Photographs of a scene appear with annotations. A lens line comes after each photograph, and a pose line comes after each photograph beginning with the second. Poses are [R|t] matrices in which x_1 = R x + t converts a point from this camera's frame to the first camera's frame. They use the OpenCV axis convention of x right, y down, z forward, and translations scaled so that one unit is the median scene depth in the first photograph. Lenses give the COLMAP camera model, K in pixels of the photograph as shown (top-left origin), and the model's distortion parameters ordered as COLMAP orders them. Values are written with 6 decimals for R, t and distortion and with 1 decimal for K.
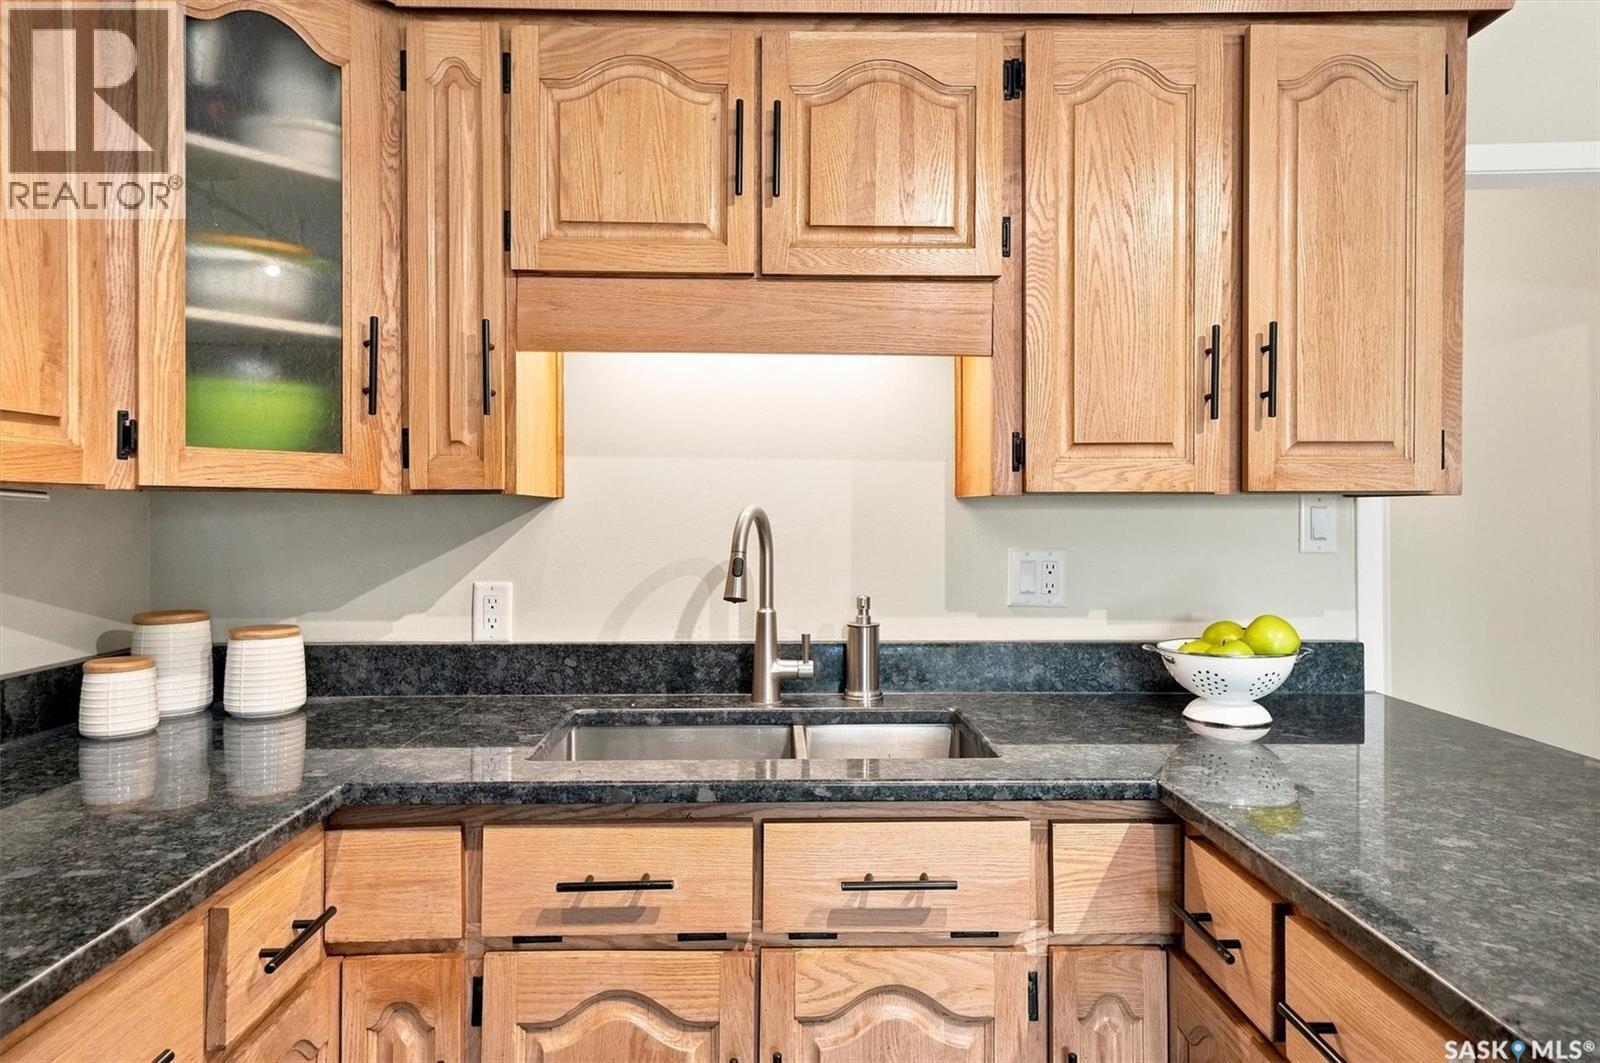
lens RADIAL K [[851.8, 0, 803.7], [0, 851.8, 497.7], [0, 0, 1]] dist [0.001969, -0.000816]
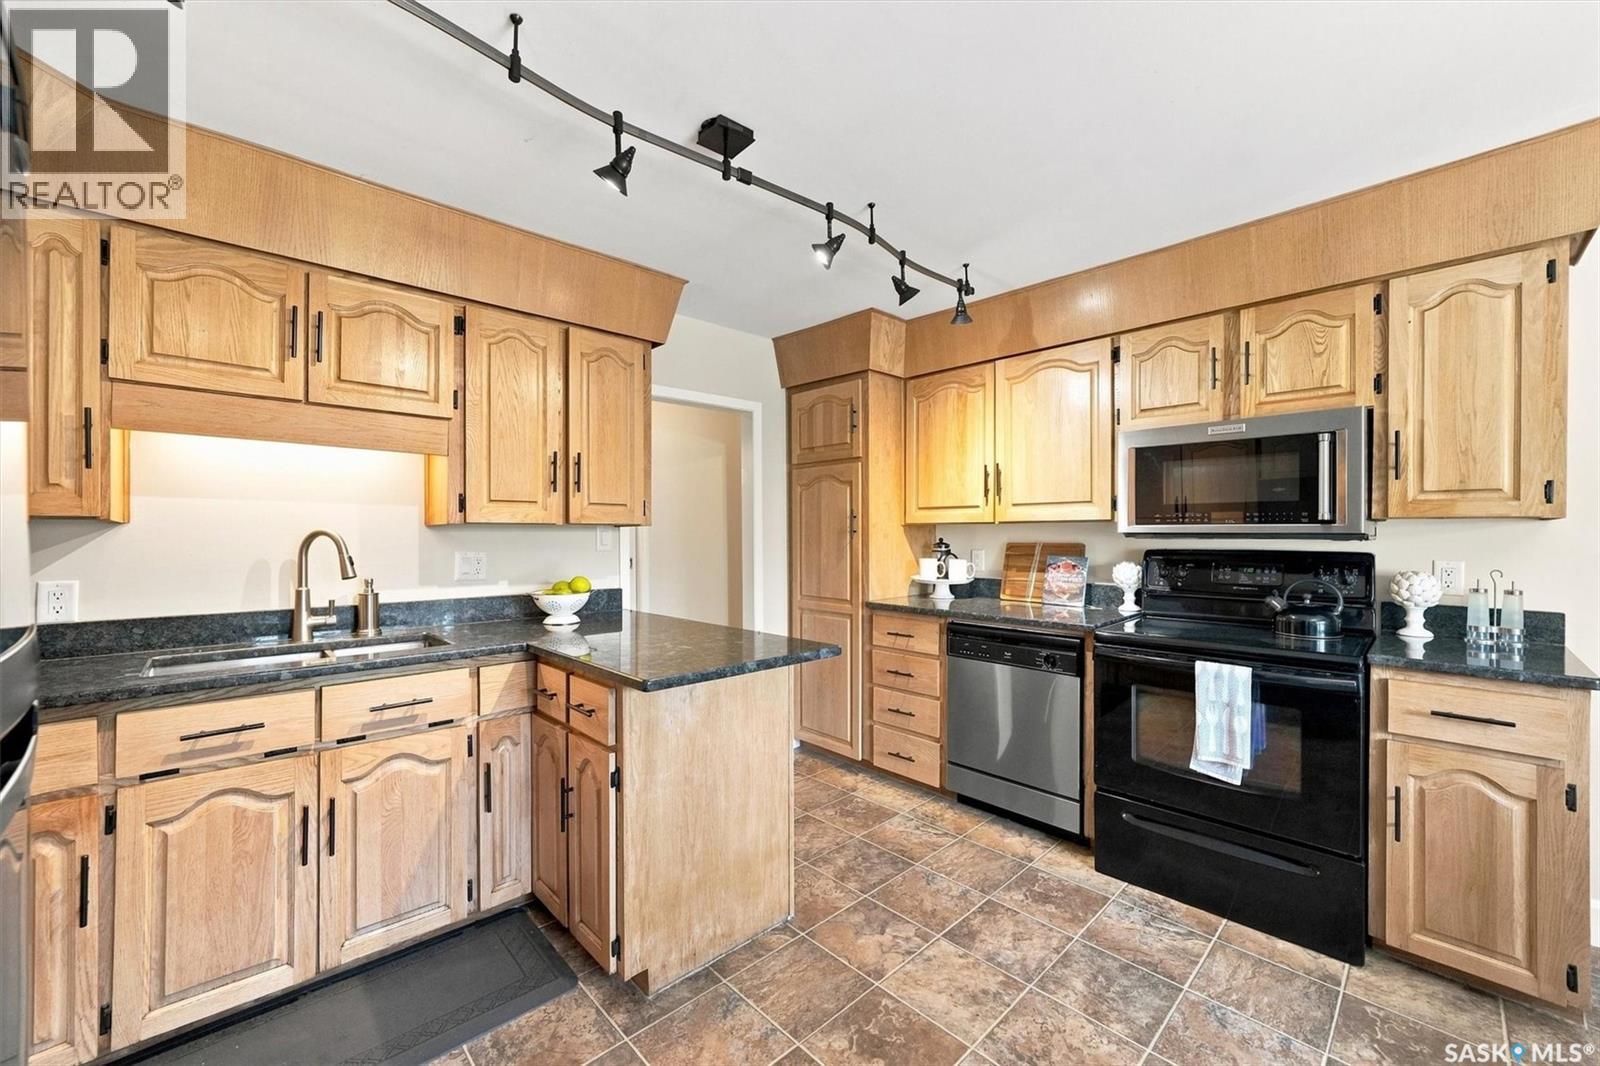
lens RADIAL K [[641.3, 0, 802.1], [0, 641.3, 533.4], [0, 0, 1]] dist [0.009155, 0.000243]
pose [[0.731916, 0.000522, 0.681395, -0.218066], [0.000992, 0.999998, -0.001831, 0.024788], [-0.681395, 0.002016, 0.731913, -0.742478]]
